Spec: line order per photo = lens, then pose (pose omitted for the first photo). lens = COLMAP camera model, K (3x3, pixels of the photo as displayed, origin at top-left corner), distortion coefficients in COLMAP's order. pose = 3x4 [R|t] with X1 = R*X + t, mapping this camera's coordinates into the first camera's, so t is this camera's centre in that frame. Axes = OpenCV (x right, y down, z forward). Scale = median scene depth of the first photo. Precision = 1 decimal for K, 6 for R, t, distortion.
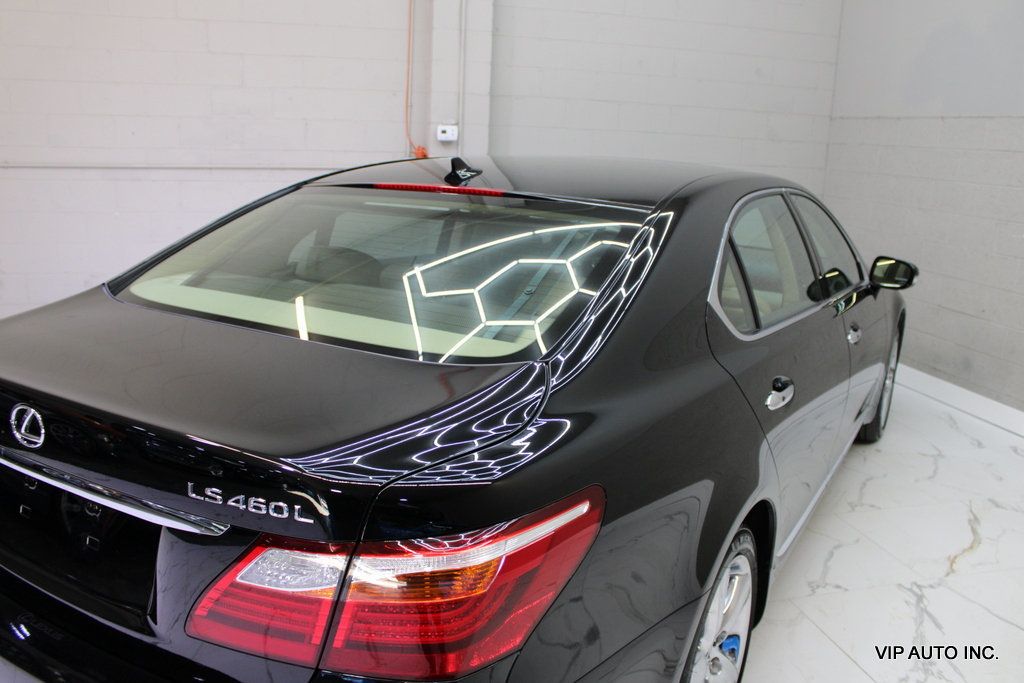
lens RADIAL K [[861.7, 0, 507.7], [0, 861.7, 341.5], [0, 0, 1]] dist [-0.154653, 0.138466]
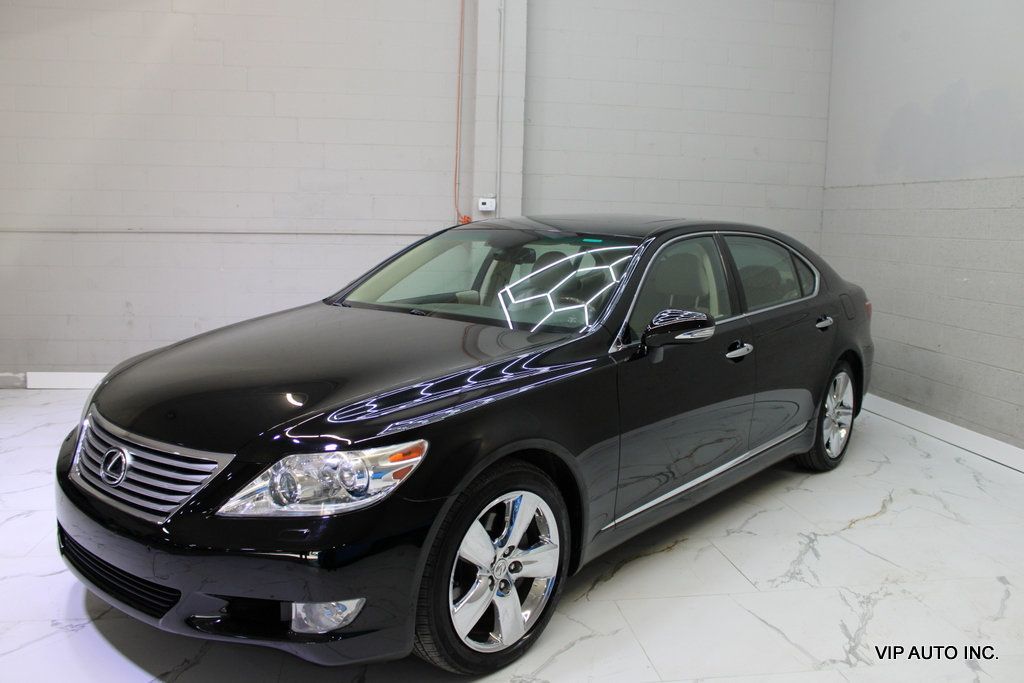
lens RADIAL K [[861.7, 0, 508.4], [0, 861.7, 344.6], [0, 0, 1]] dist [-0.154653, 0.138466]
pose [[0.994495, 0.002046, -0.104763, 0.090523], [-0.012340, 0.995139, -0.097706, 0.076601], [0.104054, 0.098461, 0.989686, -0.197625]]
